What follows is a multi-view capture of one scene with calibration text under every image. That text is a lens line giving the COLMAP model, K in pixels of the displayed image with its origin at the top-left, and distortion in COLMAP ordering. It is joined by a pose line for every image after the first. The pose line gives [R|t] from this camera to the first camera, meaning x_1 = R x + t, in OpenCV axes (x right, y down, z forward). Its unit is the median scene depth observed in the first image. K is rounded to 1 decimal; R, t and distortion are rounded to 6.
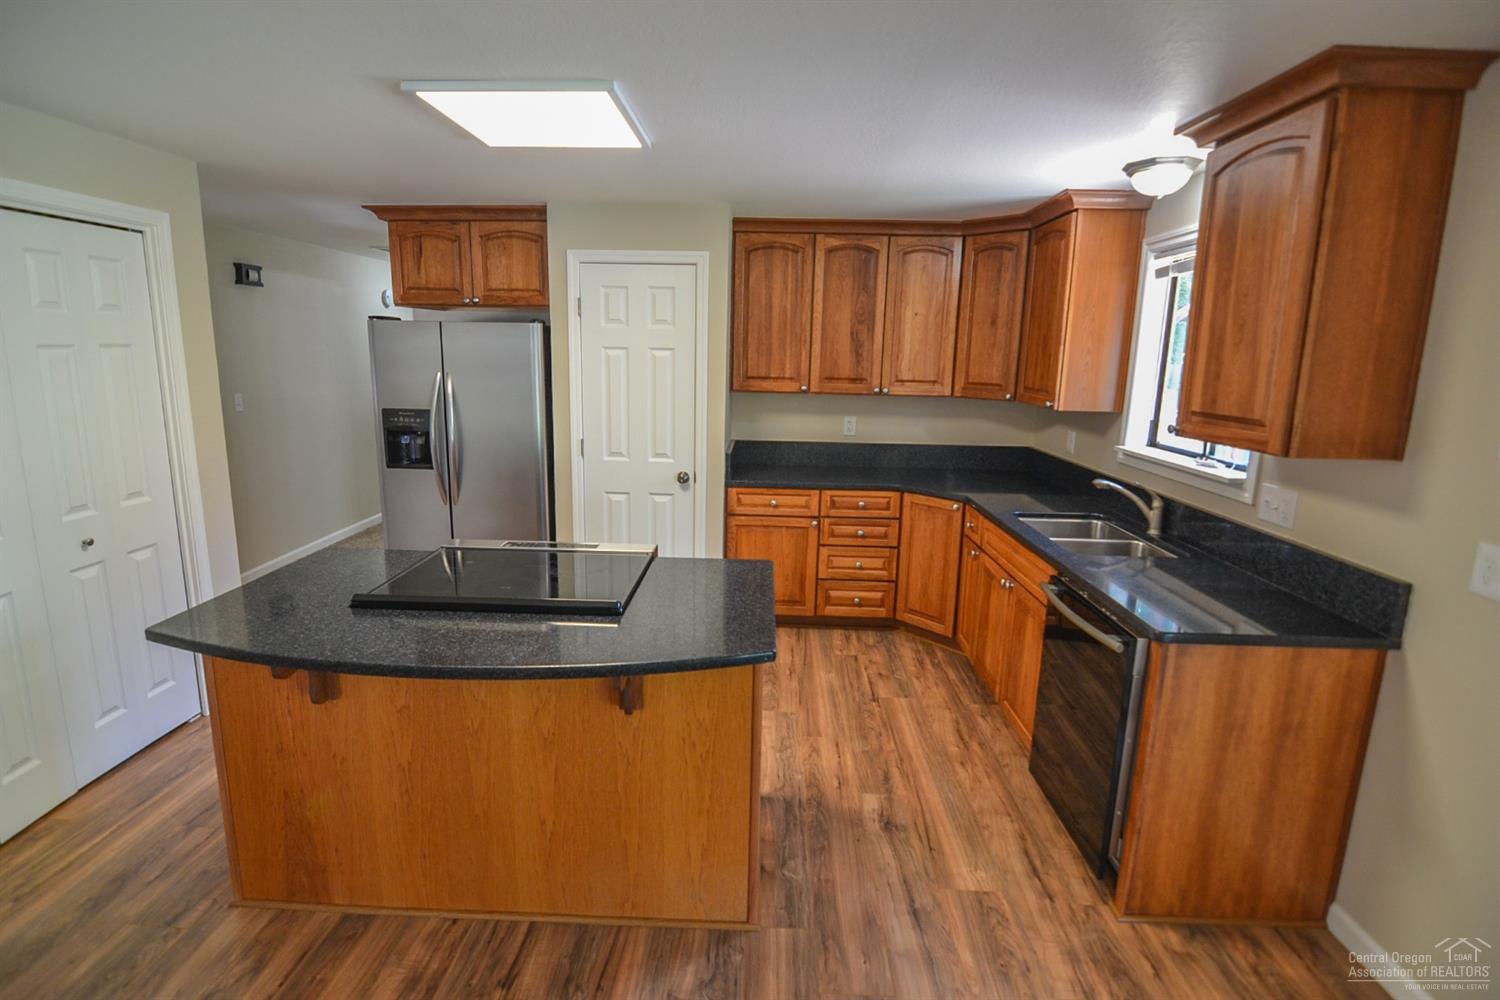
lens RADIAL K [[731.6, 0, 740.4], [0, 731.6, 491.5], [0, 0, 1]] dist [-0.000339, -0.017473]
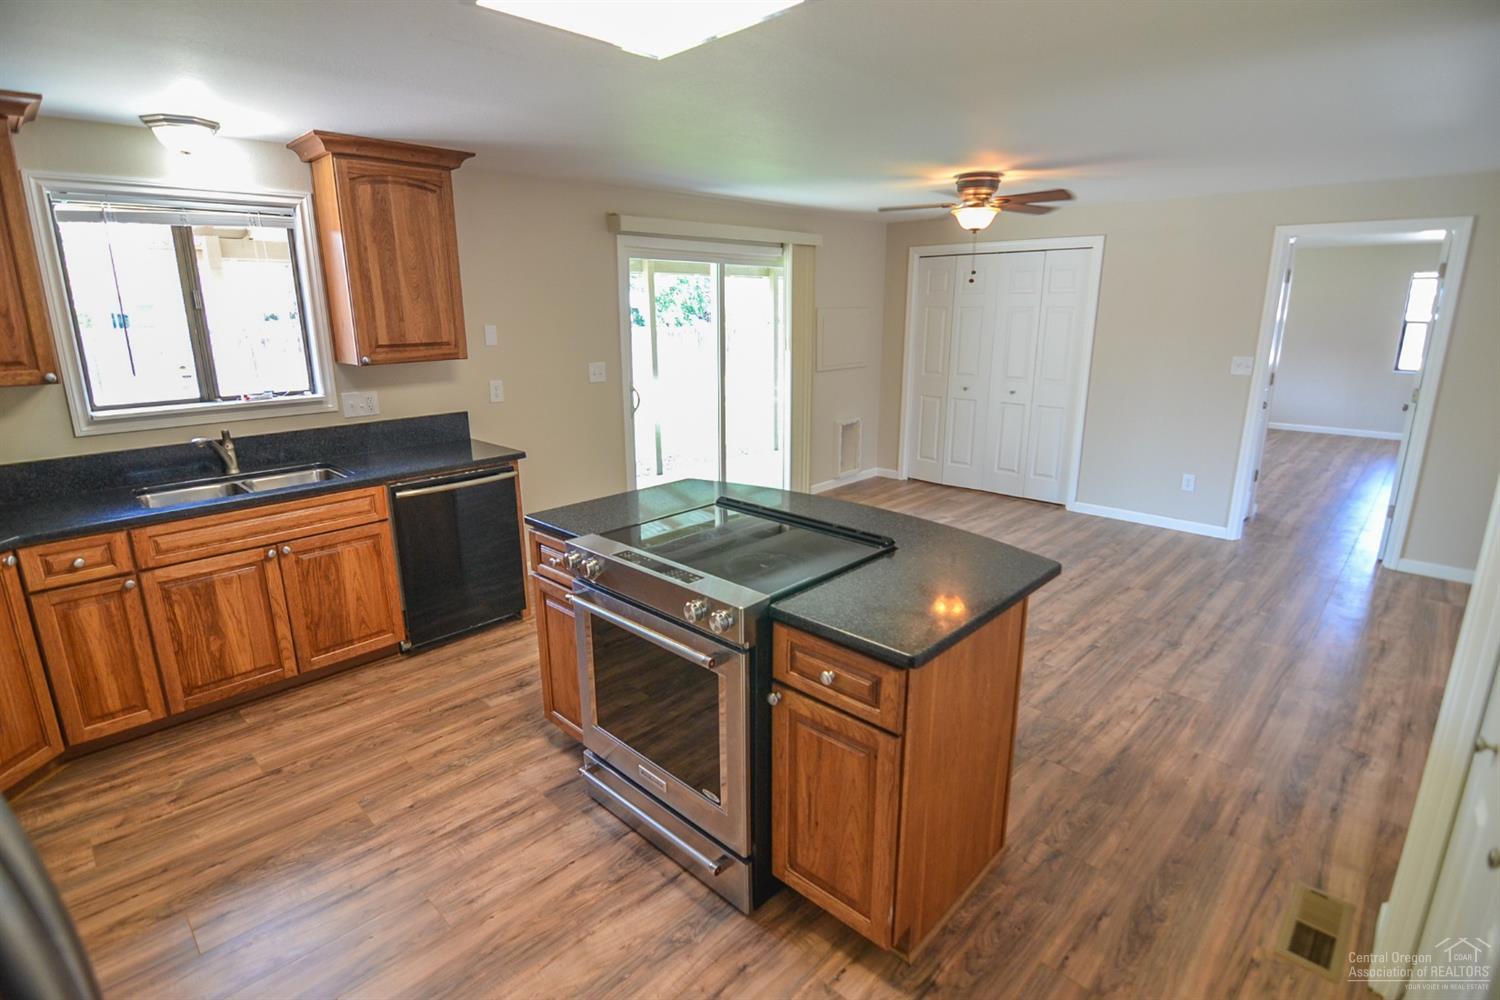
lens RADIAL K [[731.6, 0, 740.4], [0, 731.6, 491.5], [0, 0, 1]] dist [-0.000339, -0.017473]
pose [[-0.744366, -0.177784, 0.643671, -0.550134], [0.116878, 0.914343, 0.387707, -0.196579], [-0.657464, 0.363827, -0.659827, 0.966072]]
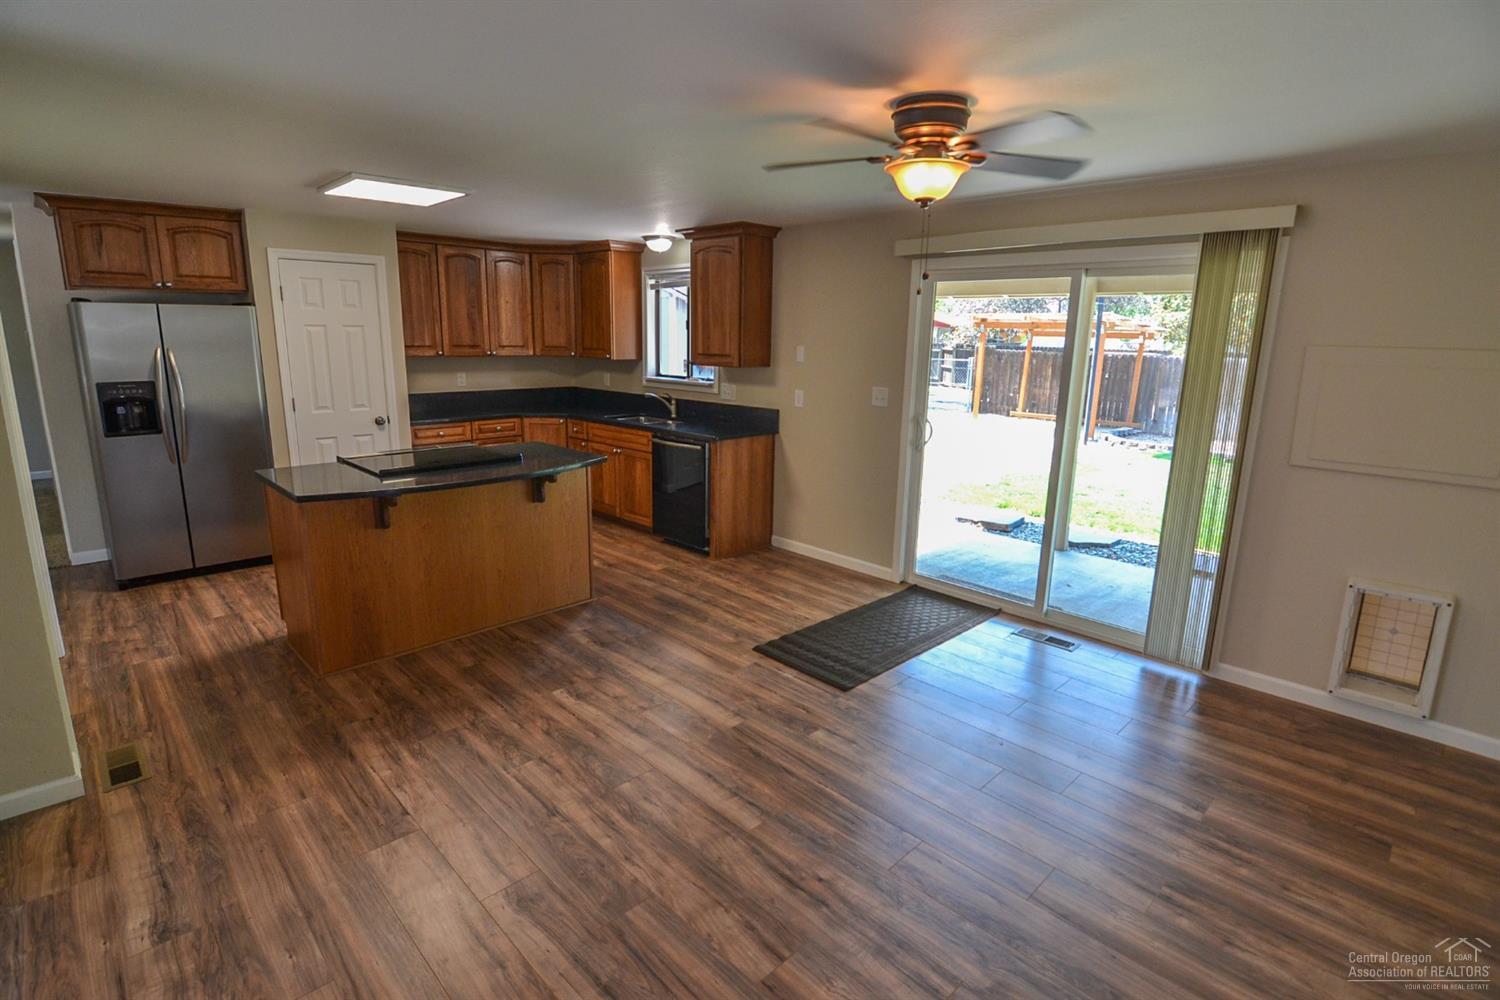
lens RADIAL K [[731.6, 0, 740.4], [0, 731.6, 491.5], [0, 0, 1]] dist [-0.000339, -0.017473]
pose [[0.688538, -0.162661, 0.706722, -0.620427], [0.134245, 0.986267, 0.096211, 0.072349], [-0.712667, 0.028629, 0.700919, -0.444506]]
